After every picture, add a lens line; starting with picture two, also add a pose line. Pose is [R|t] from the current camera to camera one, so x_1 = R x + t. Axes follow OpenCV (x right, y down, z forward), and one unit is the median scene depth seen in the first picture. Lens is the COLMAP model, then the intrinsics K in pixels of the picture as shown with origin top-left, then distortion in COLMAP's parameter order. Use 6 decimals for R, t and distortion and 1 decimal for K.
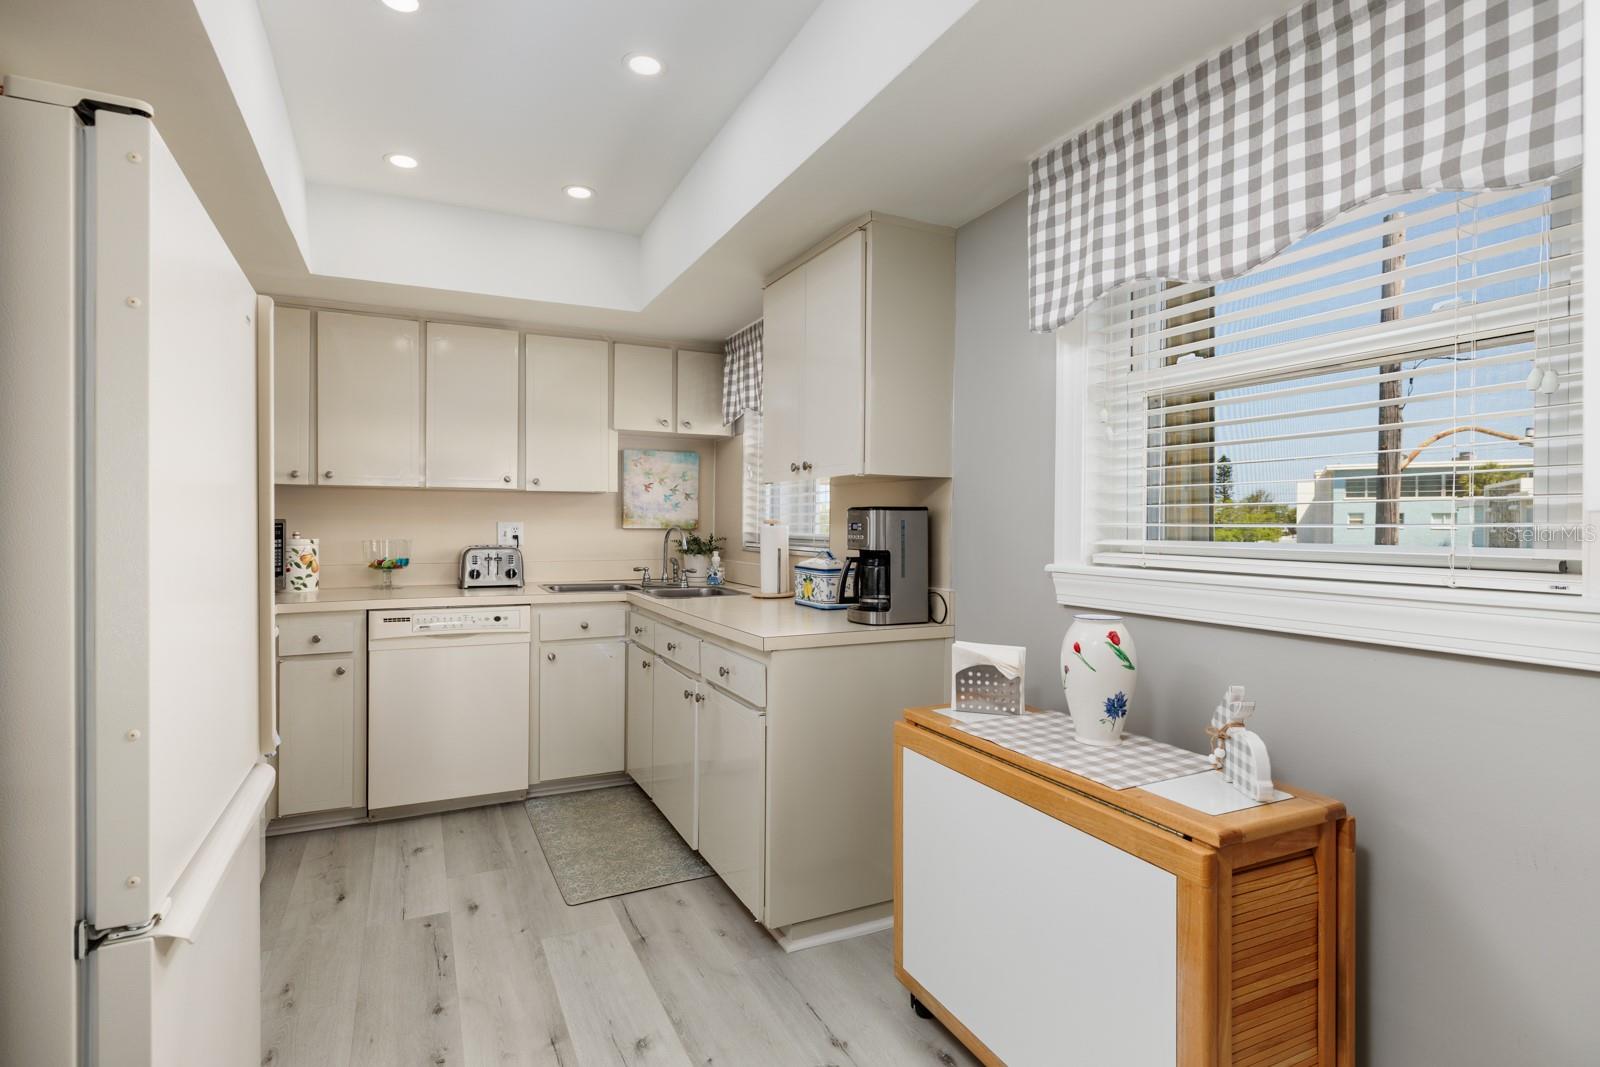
lens RADIAL K [[751.7, 0, 798.7], [0, 751.7, 525.3], [0, 0, 1]] dist [-0.002550, -0.000536]
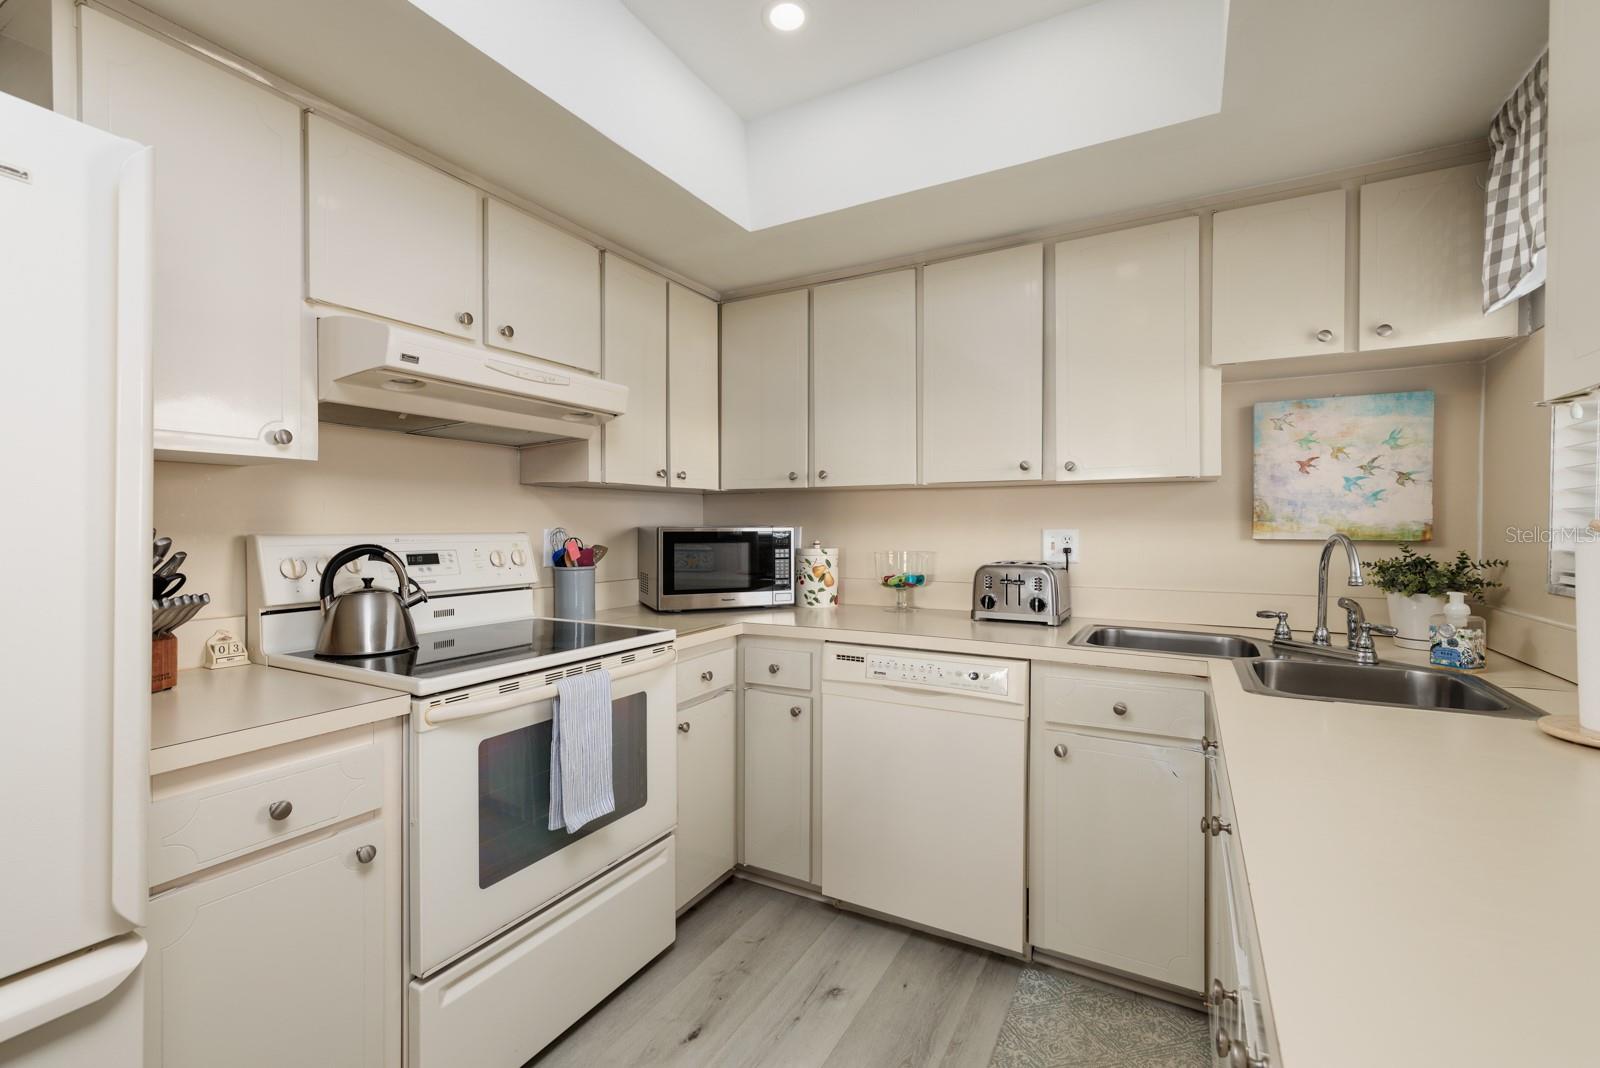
lens RADIAL K [[693.5, 0, 796.7], [0, 693.5, 532.0], [0, 0, 1]] dist [0.003359, 0.000185]
pose [[0.565459, 0.000015, -0.824776, 0.011176], [-0.000134, 1.000000, -0.000074, -0.001527], [0.824776, 0.000152, 0.565459, 0.466074]]
